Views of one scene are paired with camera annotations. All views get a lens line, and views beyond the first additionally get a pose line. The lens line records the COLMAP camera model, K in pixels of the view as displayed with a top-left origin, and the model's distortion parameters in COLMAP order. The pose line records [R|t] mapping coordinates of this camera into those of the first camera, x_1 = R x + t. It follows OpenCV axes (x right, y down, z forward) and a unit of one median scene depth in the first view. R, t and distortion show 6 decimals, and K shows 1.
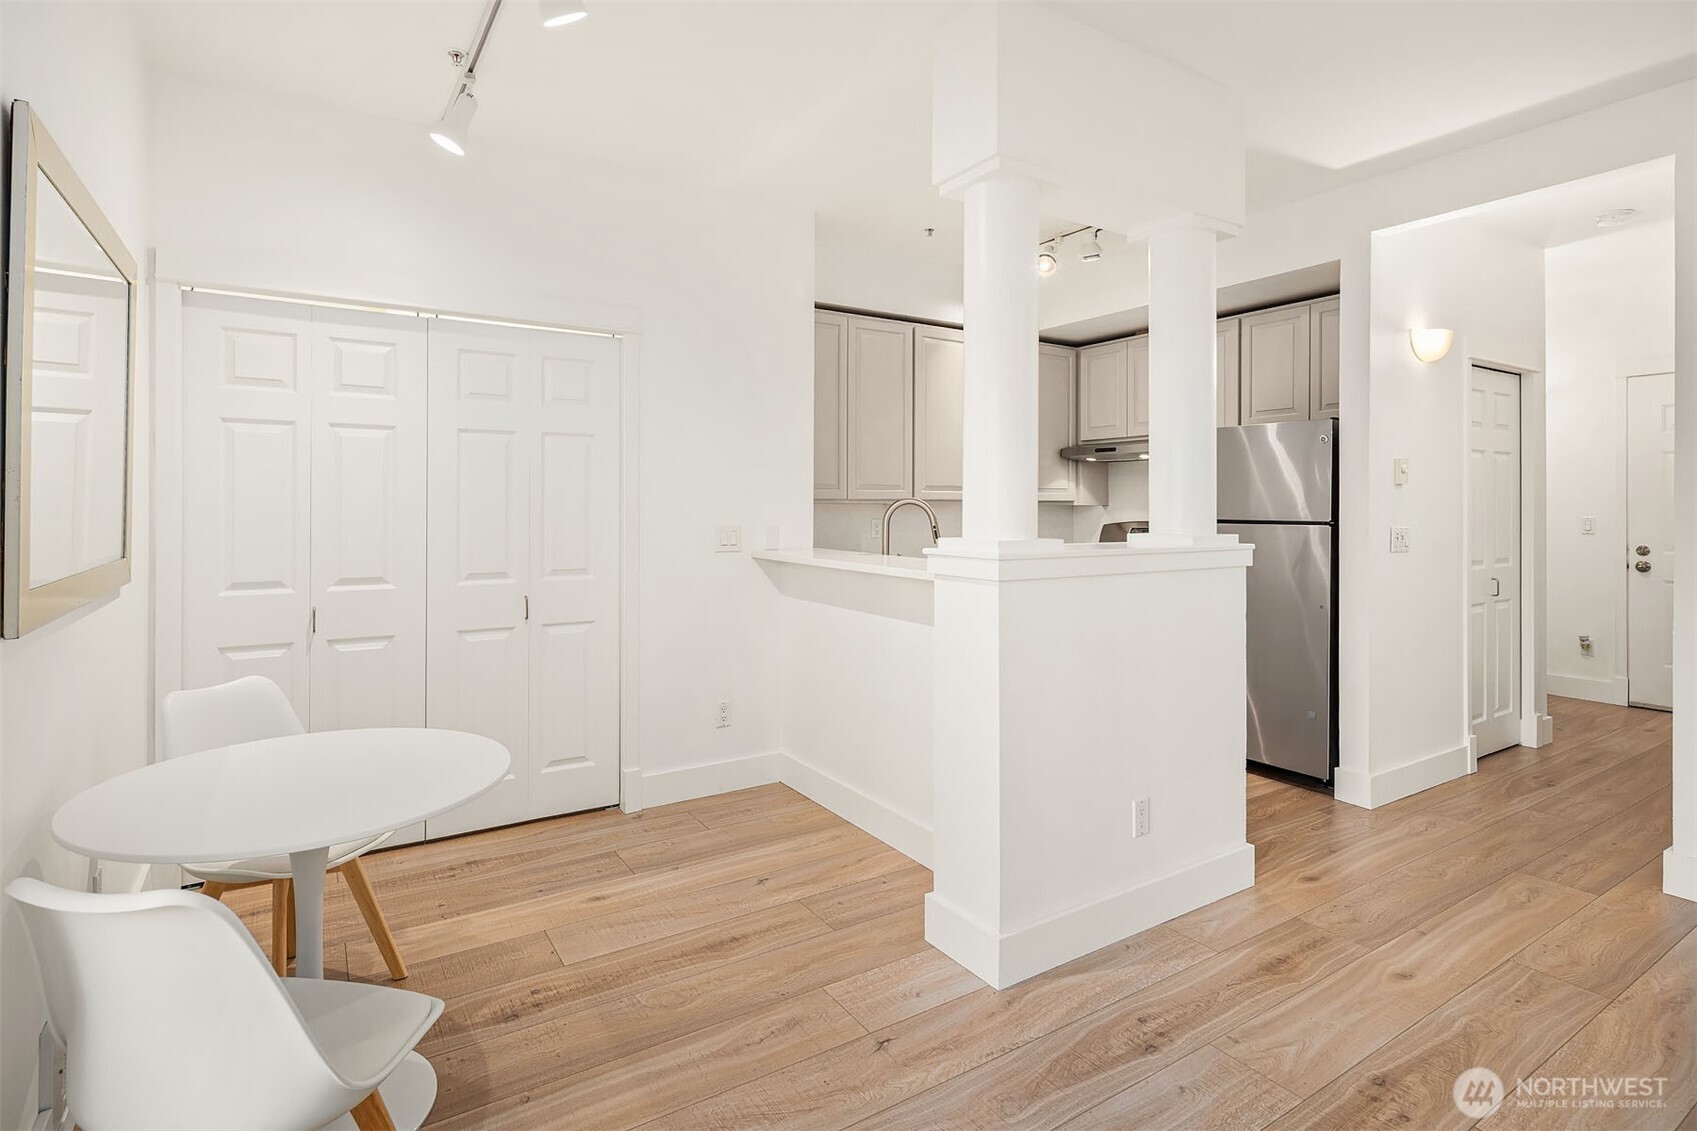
lens RADIAL K [[844.6, 0, 833.4], [0, 844.6, 510.0], [0, 0, 1]] dist [0.002169, -0.003241]
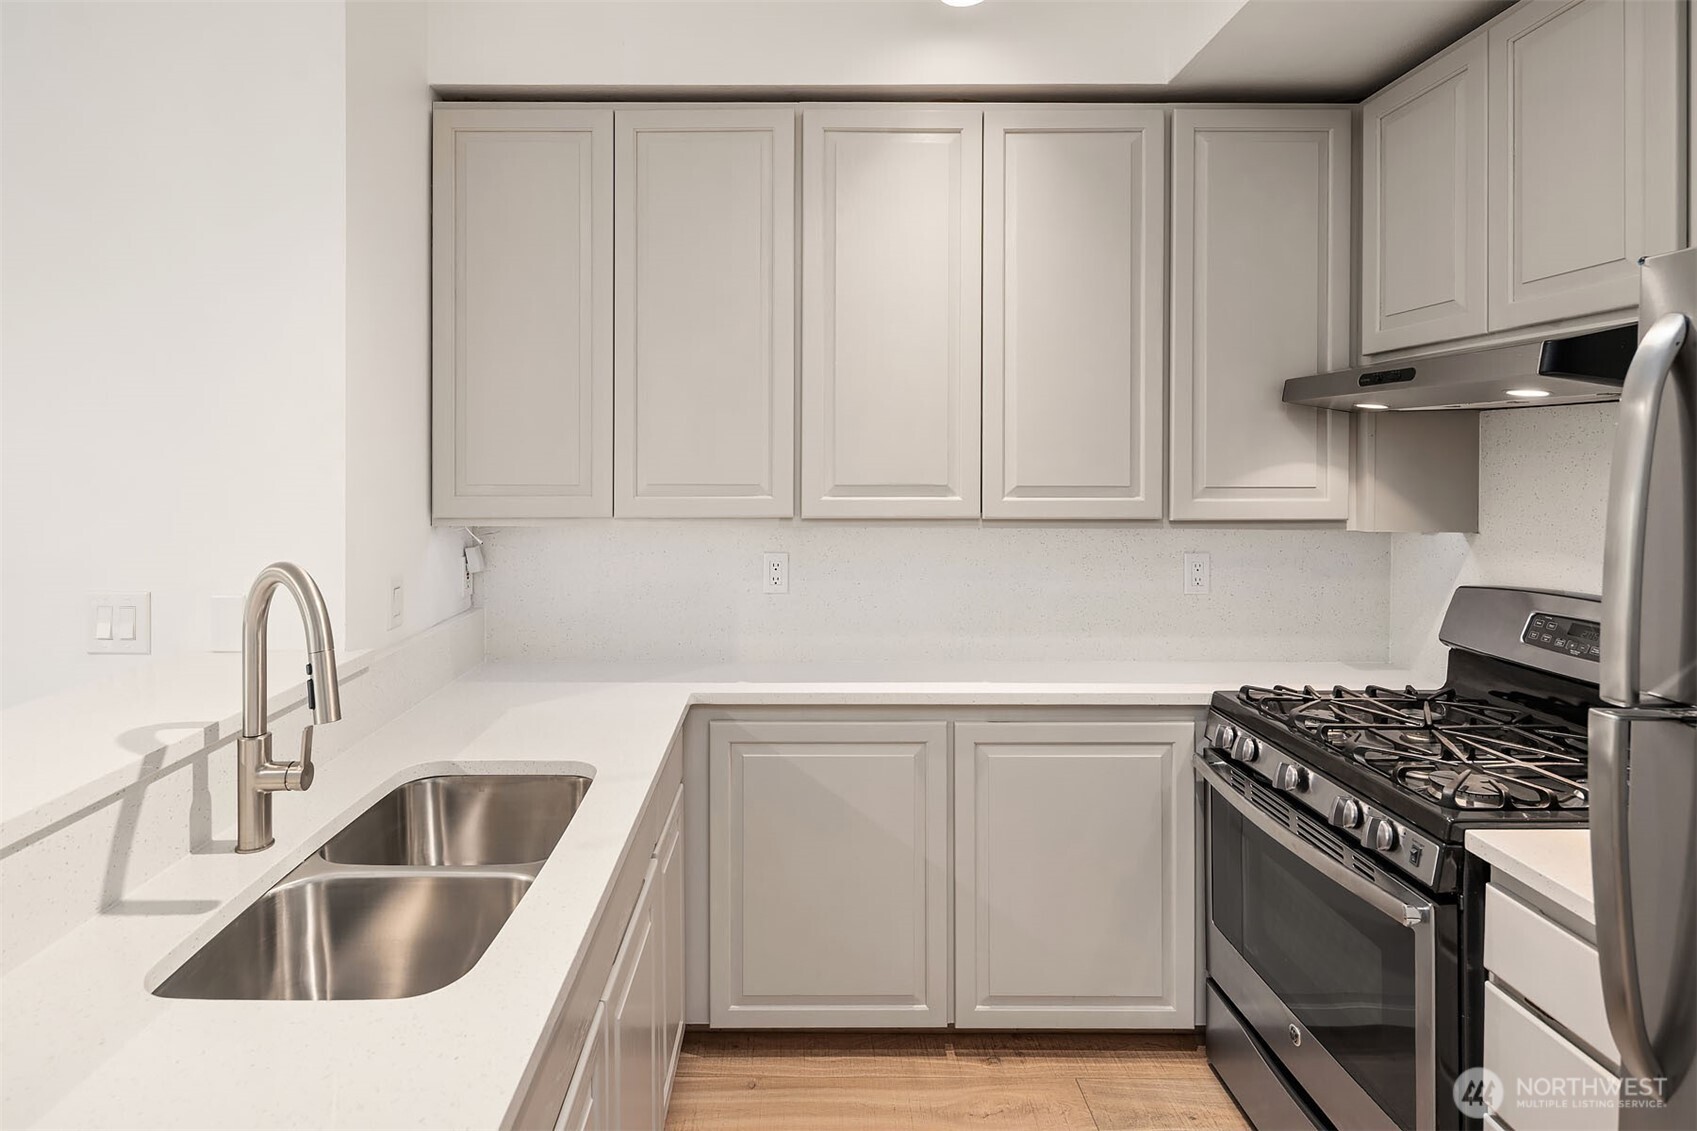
lens RADIAL K [[844.6, 0, 792.2], [0, 844.6, 467.8], [0, 0, 1]] dist [0.002169, -0.003241]
pose [[0.843175, 0.004908, -0.537617, 0.466207], [-0.002561, 0.999984, 0.005112, -0.057738], [0.537634, -0.002933, 0.843173, 0.932596]]
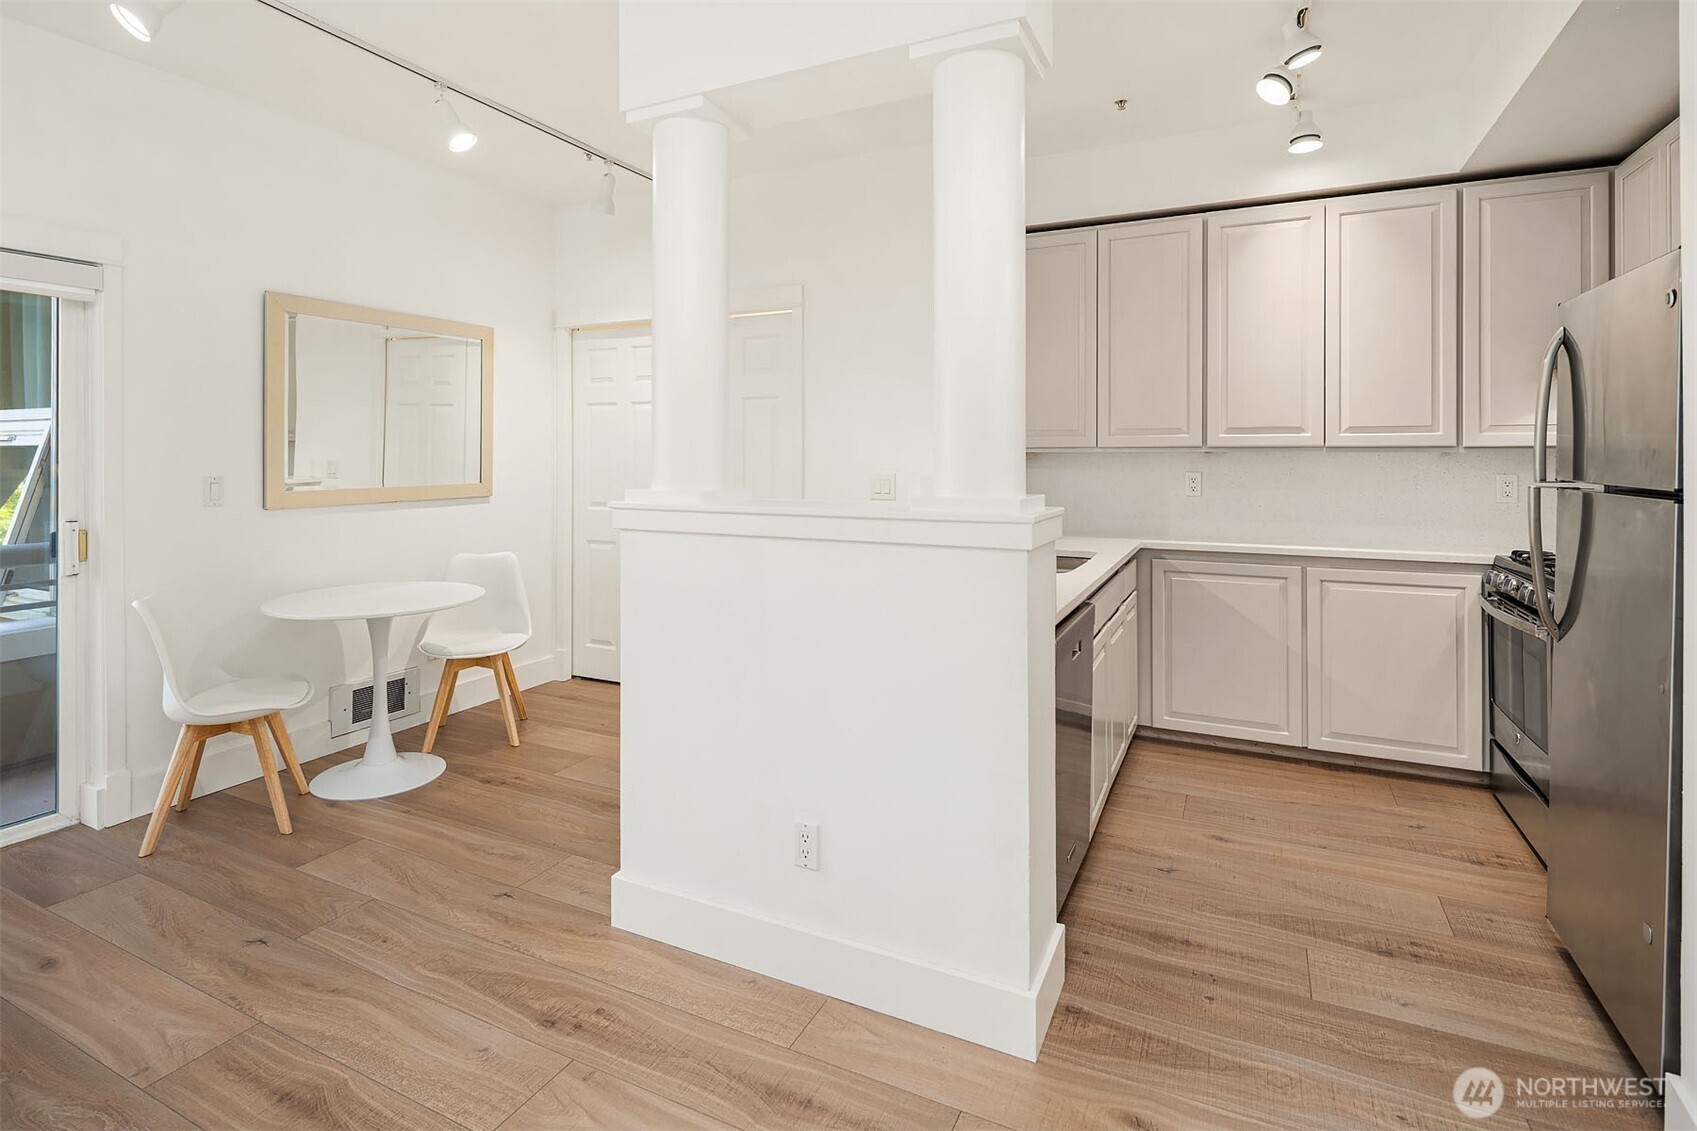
lens RADIAL K [[844.6, 0, 826.9], [0, 844.6, 454.4], [0, 0, 1]] dist [0.002169, -0.003241]
pose [[0.511938, -0.002107, -0.859020, 0.827815], [-0.003726, 0.999982, -0.004674, -0.000943], [0.859015, 0.005593, 0.511921, 0.474233]]
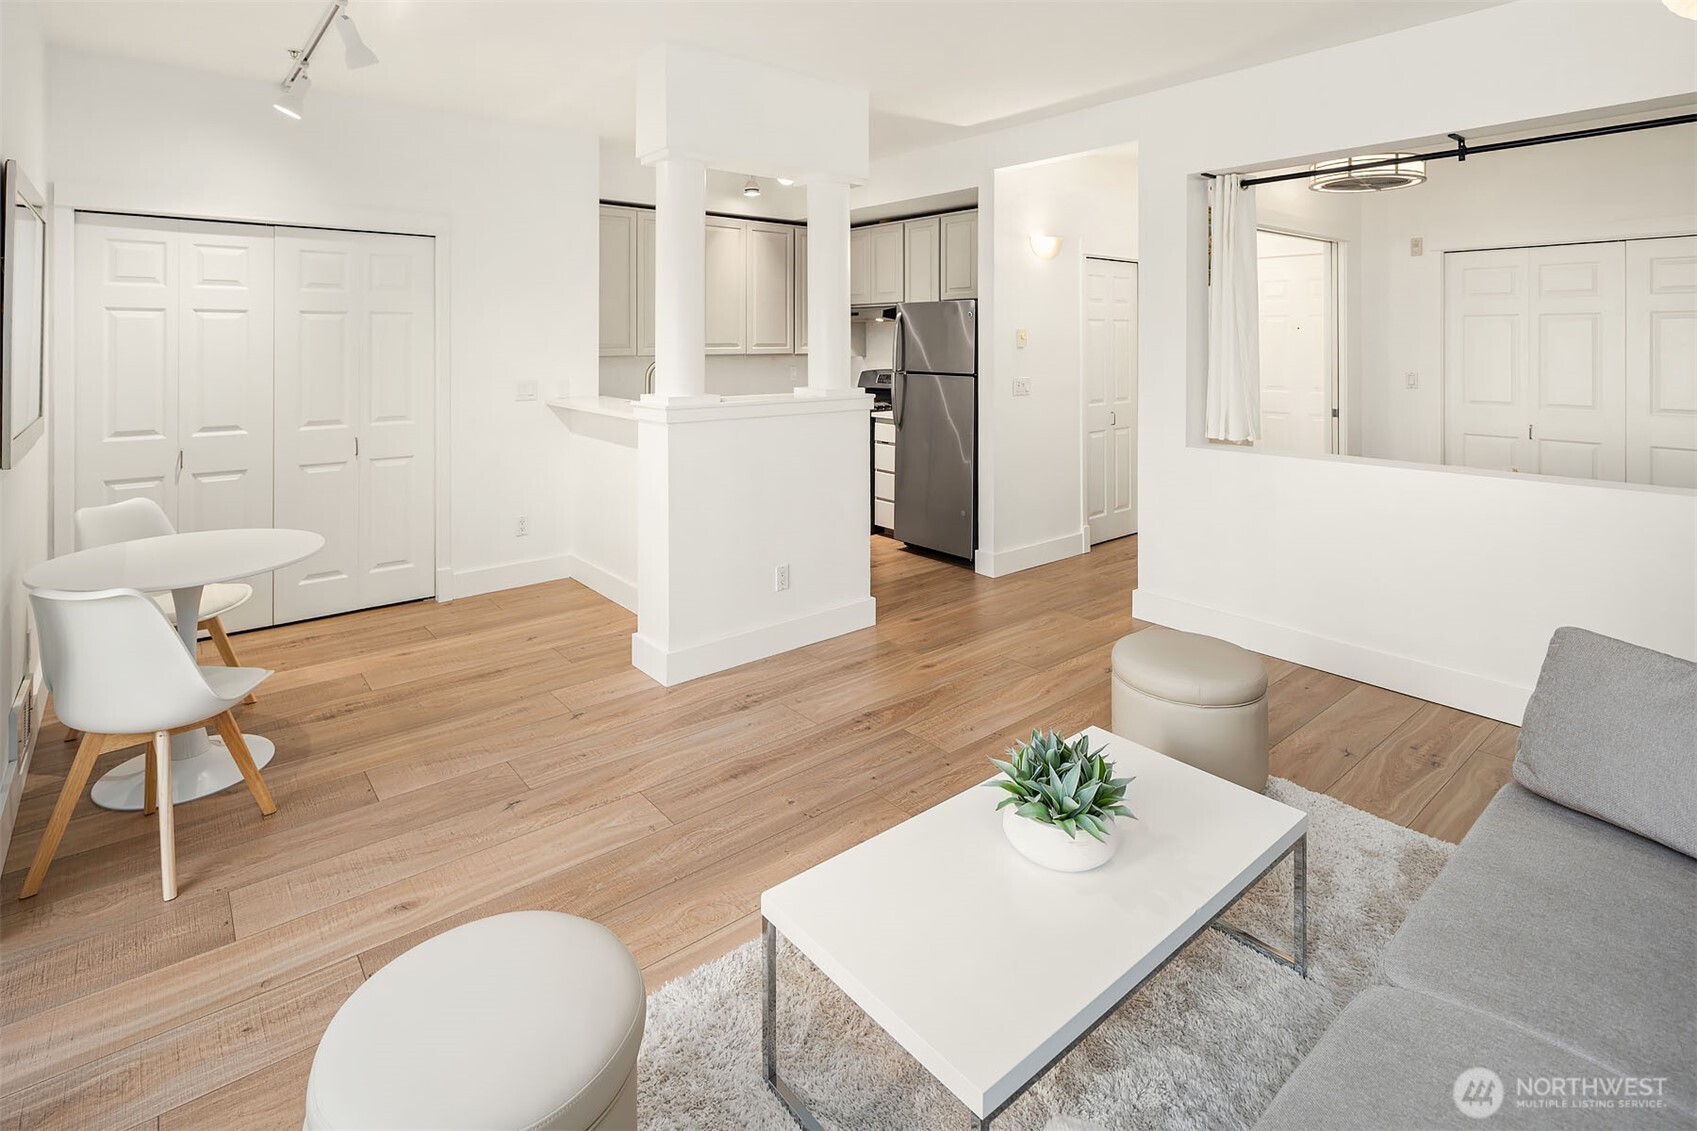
lens RADIAL K [[844.6, 0, 836.7], [0, 844.6, 341.2], [0, 0, 1]] dist [0.002169, -0.003241]
pose [[0.991911, -0.002646, 0.126904, 0.211470], [0.002871, 0.999995, -0.001584, -0.043598], [-0.126900, 0.001936, 0.991914, -0.396487]]
